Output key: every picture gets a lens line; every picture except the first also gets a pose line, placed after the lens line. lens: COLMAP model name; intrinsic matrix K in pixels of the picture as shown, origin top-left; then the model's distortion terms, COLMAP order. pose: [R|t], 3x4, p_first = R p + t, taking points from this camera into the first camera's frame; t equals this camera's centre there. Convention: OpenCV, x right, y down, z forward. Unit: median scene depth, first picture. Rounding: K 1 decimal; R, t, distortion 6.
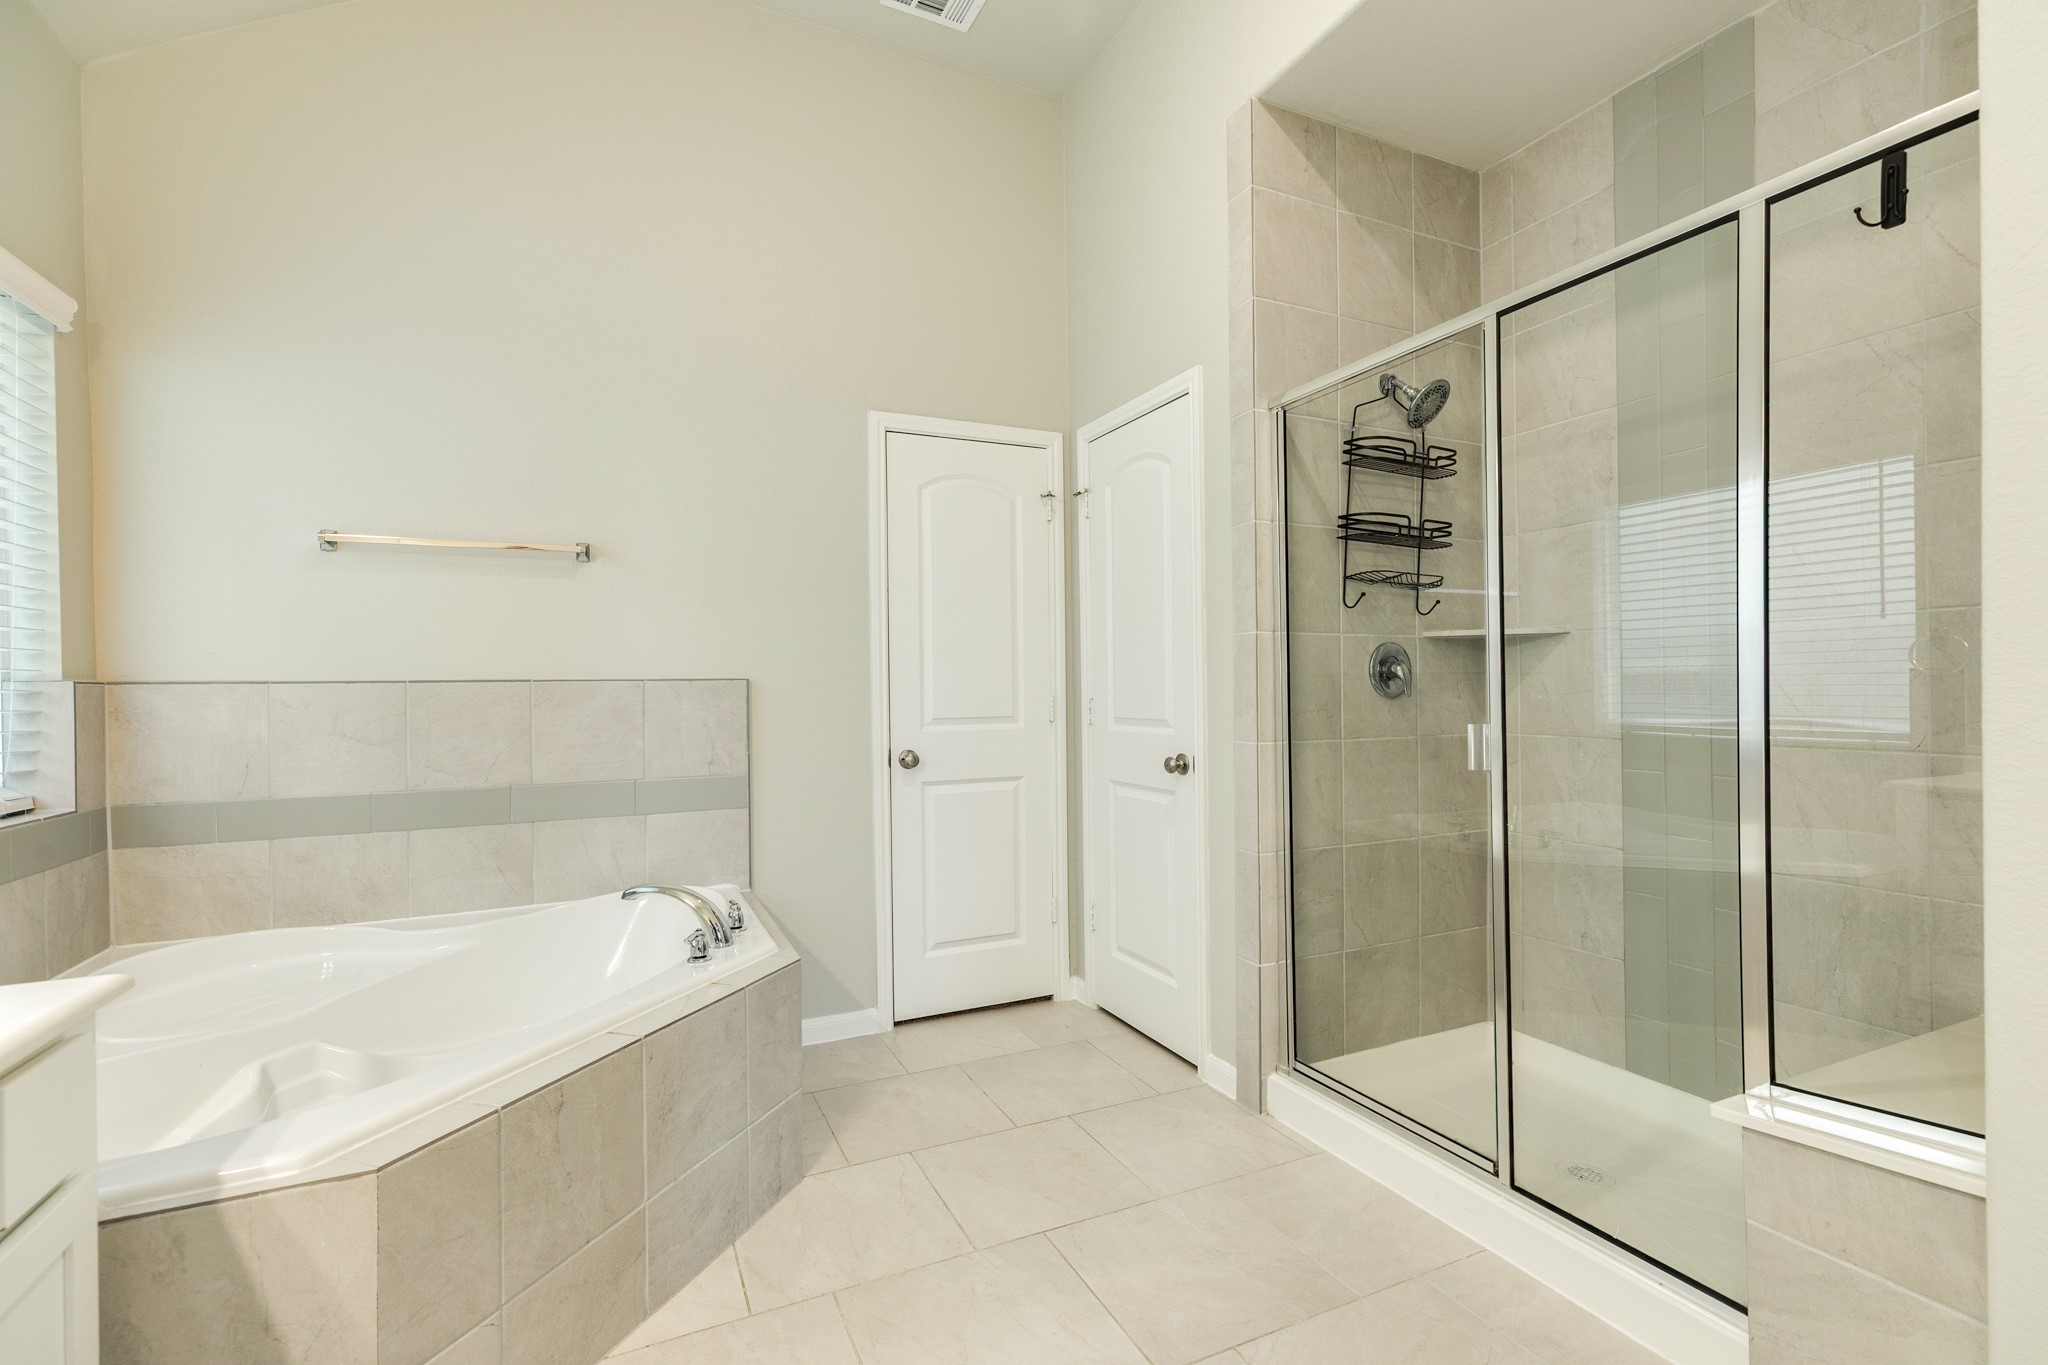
lens RADIAL K [[920.6, 0, 1028.1], [0, 920.6, 682.1], [0, 0, 1]] dist [0.007635, 0.000025]
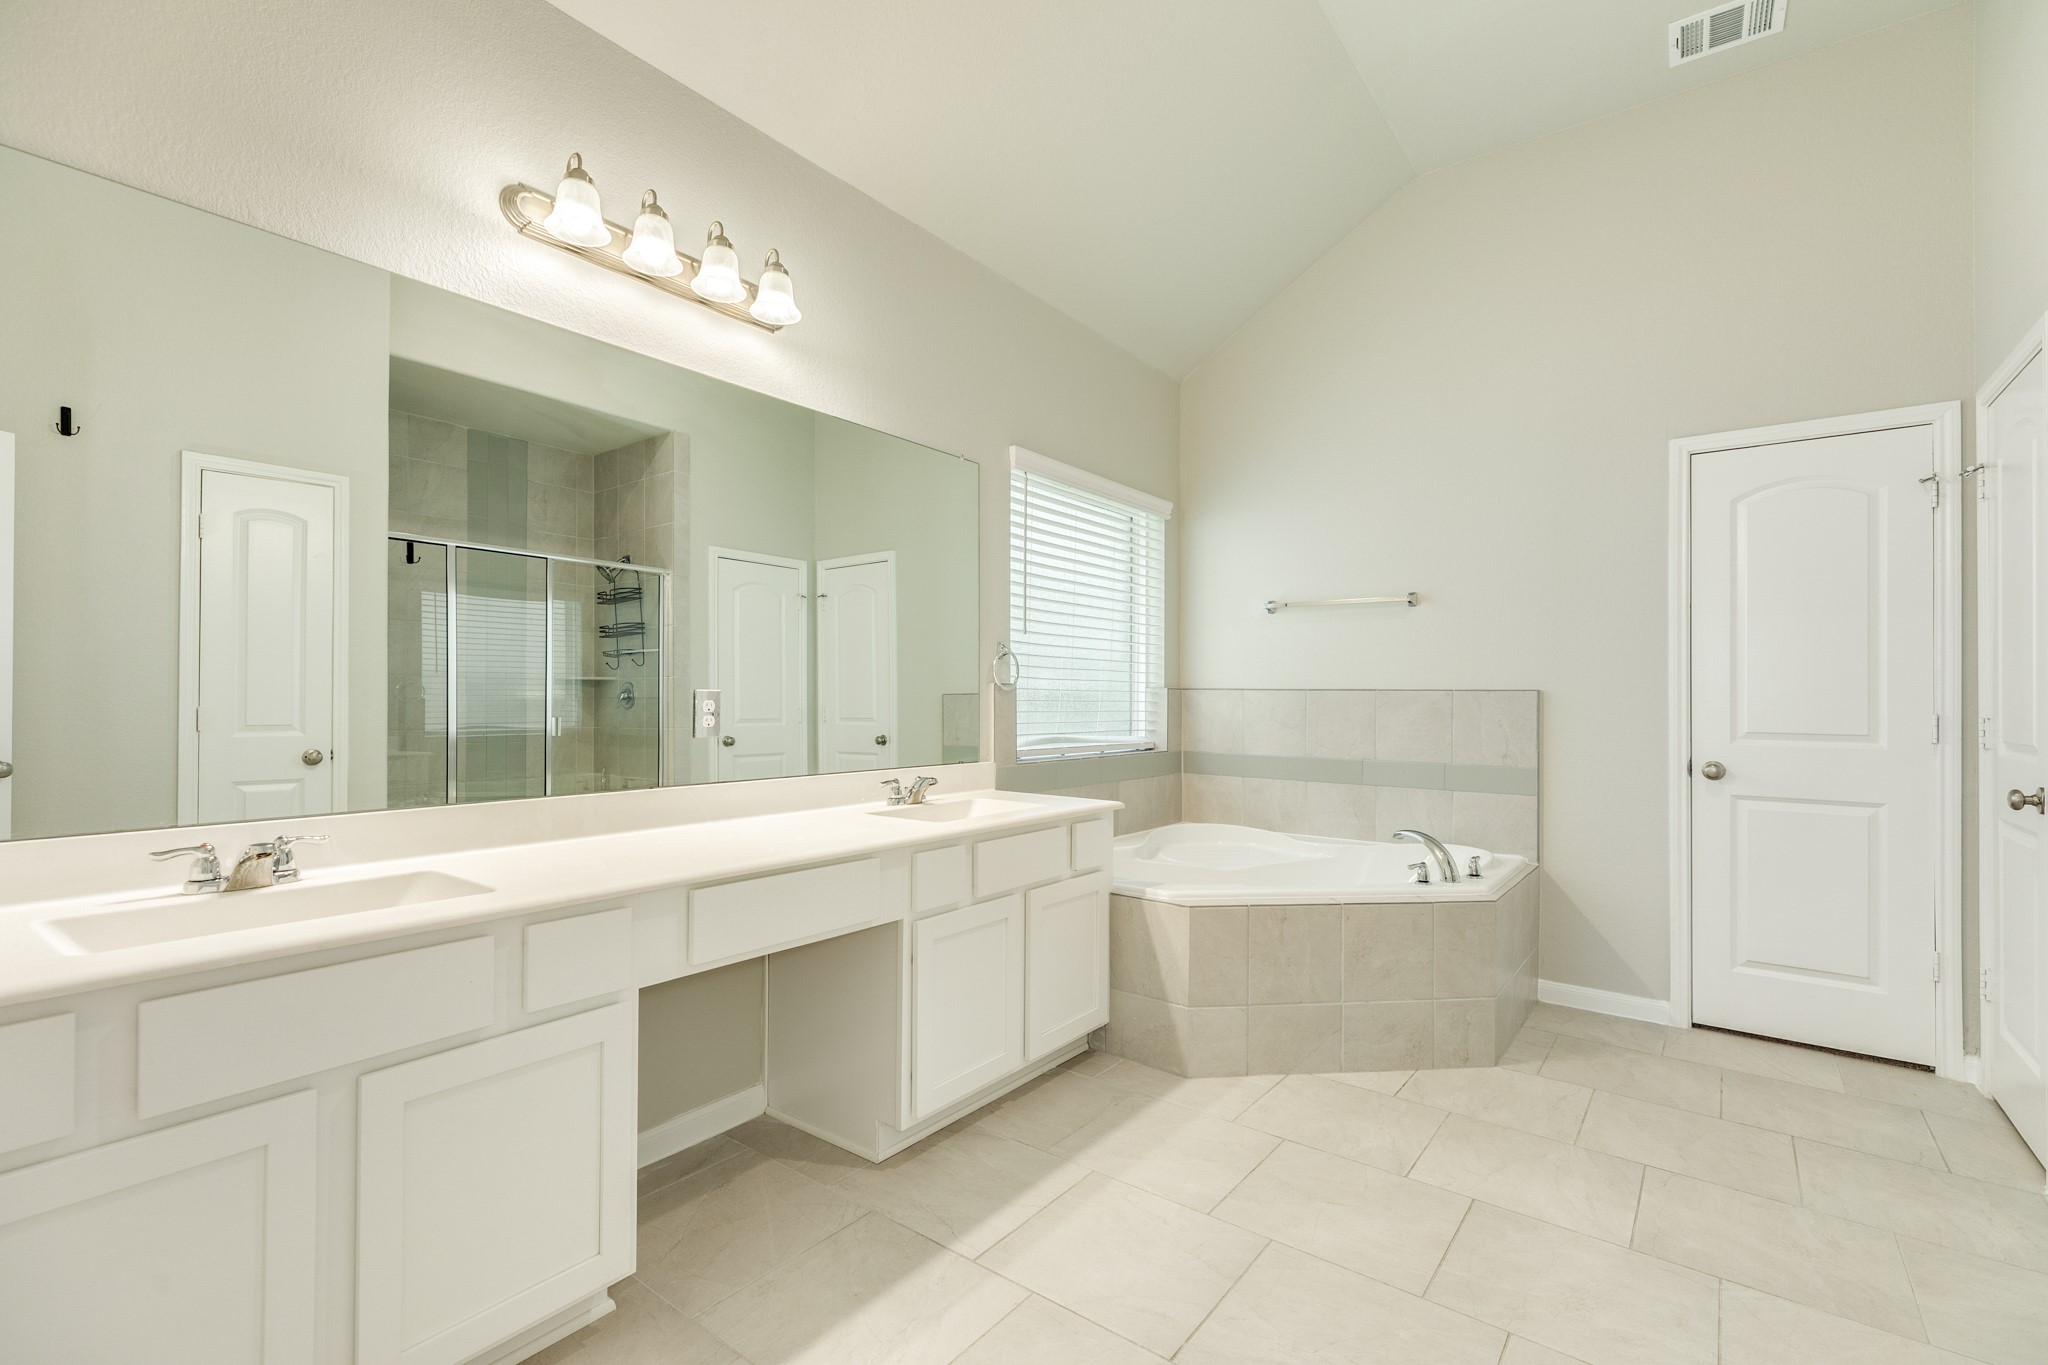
lens RADIAL K [[920.6, 0, 1024.7], [0, 920.6, 687.4], [0, 0, 1]] dist [0.007635, 0.000025]
pose [[0.457137, 0.003486, -0.889390, 0.501759], [-0.015045, 0.999880, -0.003814, 0.008226], [0.889269, 0.015124, 0.457134, -0.170923]]
